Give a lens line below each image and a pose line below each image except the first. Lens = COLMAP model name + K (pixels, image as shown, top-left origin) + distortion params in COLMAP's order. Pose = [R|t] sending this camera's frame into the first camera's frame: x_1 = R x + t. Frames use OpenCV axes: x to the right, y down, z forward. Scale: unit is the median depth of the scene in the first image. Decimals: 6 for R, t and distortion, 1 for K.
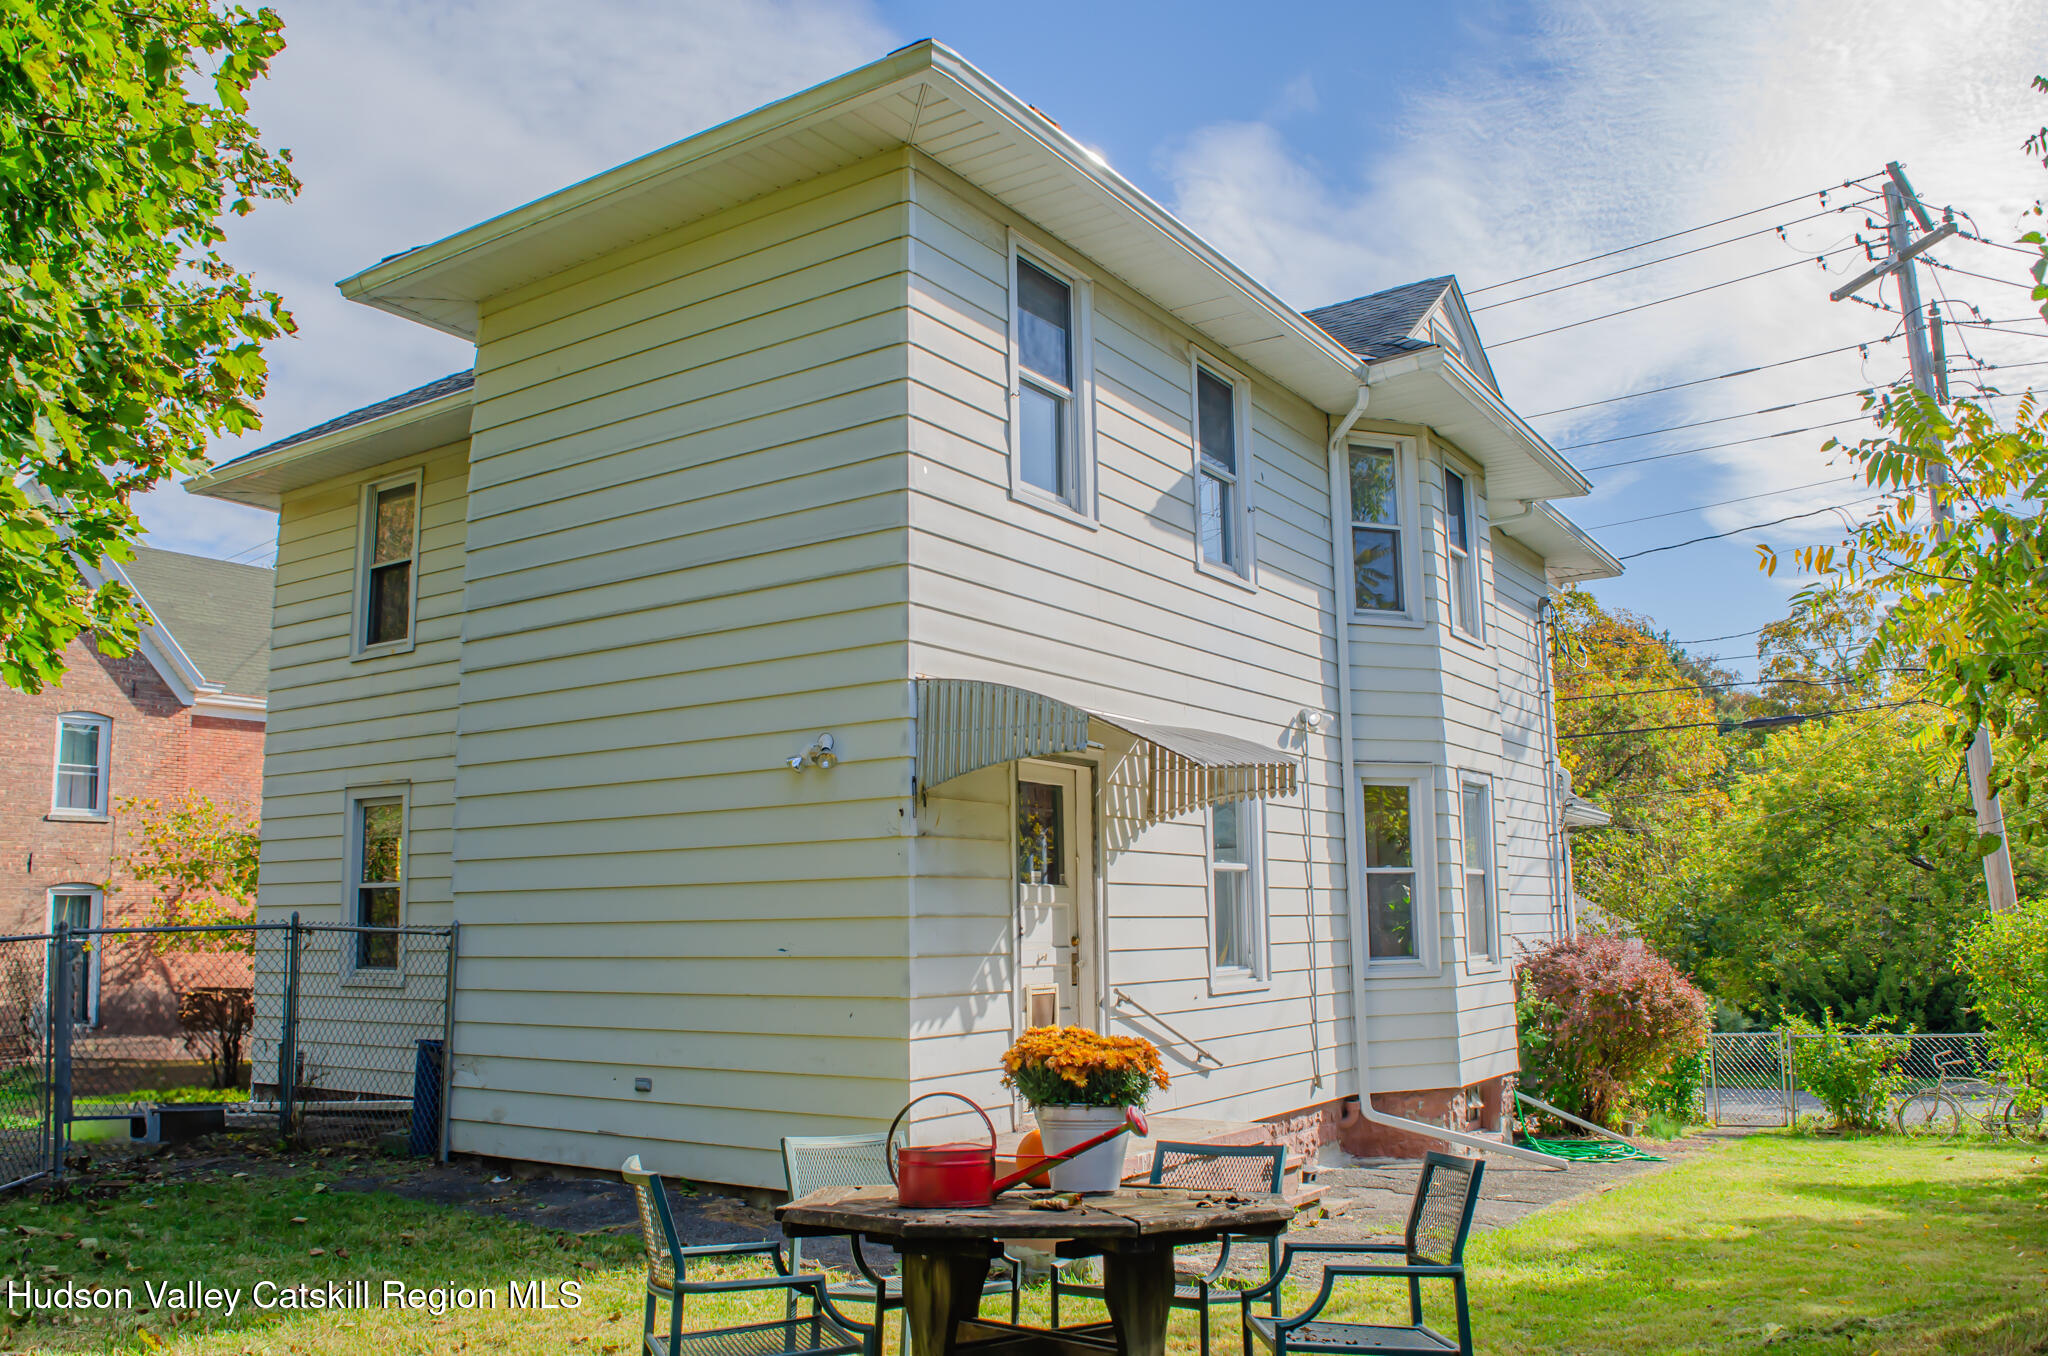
lens RADIAL K [[1617.0, 0, 1021.2], [0, 1617.0, 680.1], [0, 0, 1]] dist [-0.095934, 0.030743]
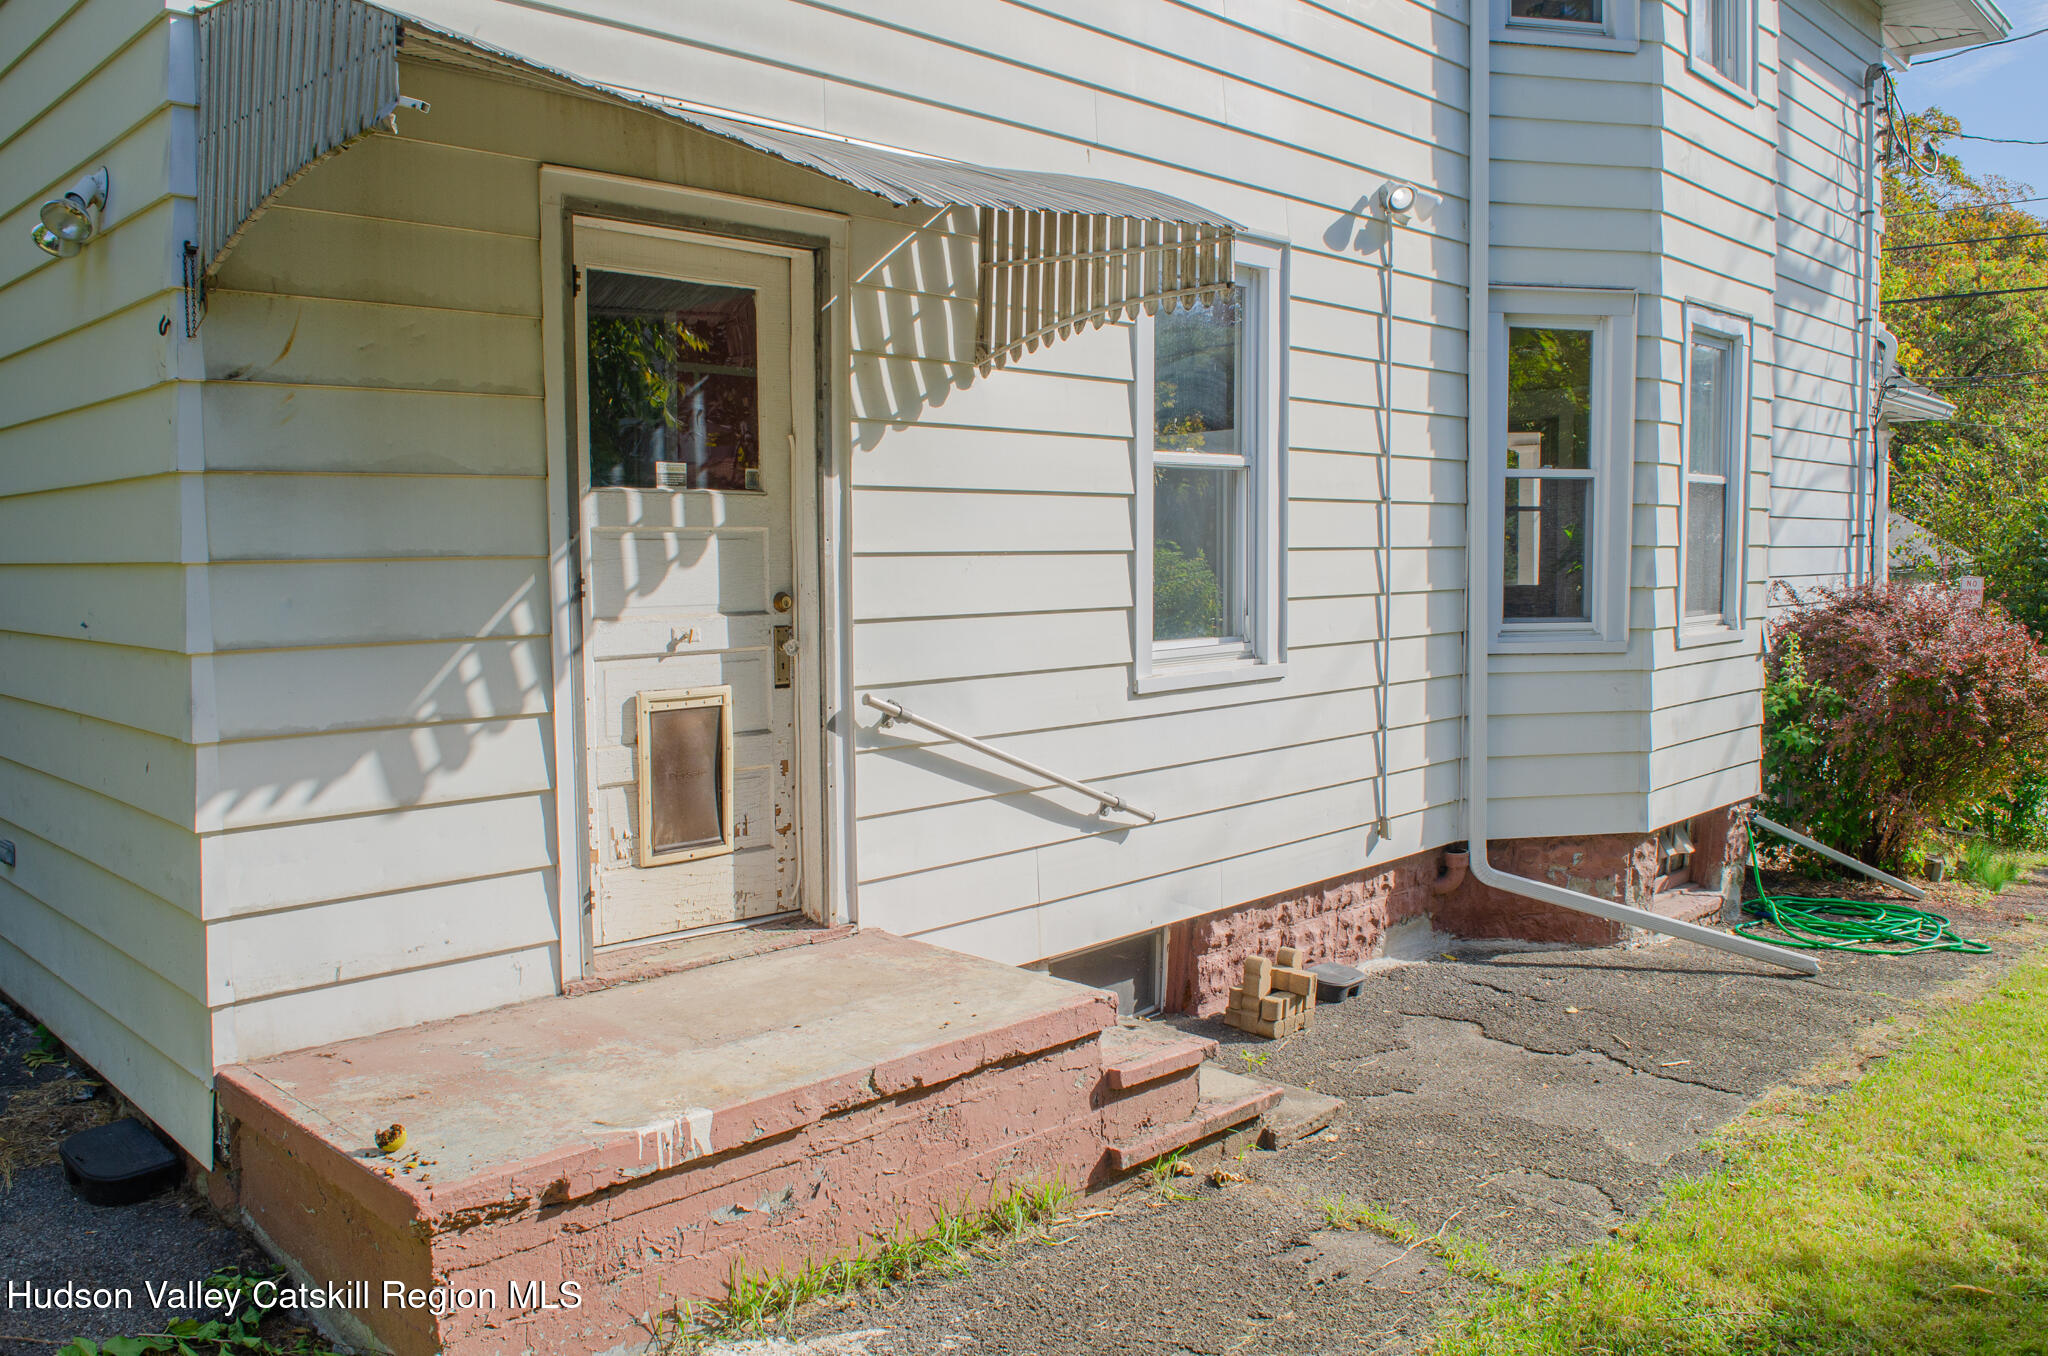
lens RADIAL K [[1617.0, 0, 1031.3], [0, 1617.0, 690.4], [0, 0, 1]] dist [-0.095934, 0.030743]
pose [[0.984642, 0.023130, -0.173047, 0.152160], [0.019522, 0.970382, 0.240784, 0.052756], [0.173491, -0.240464, 0.955028, 0.402343]]
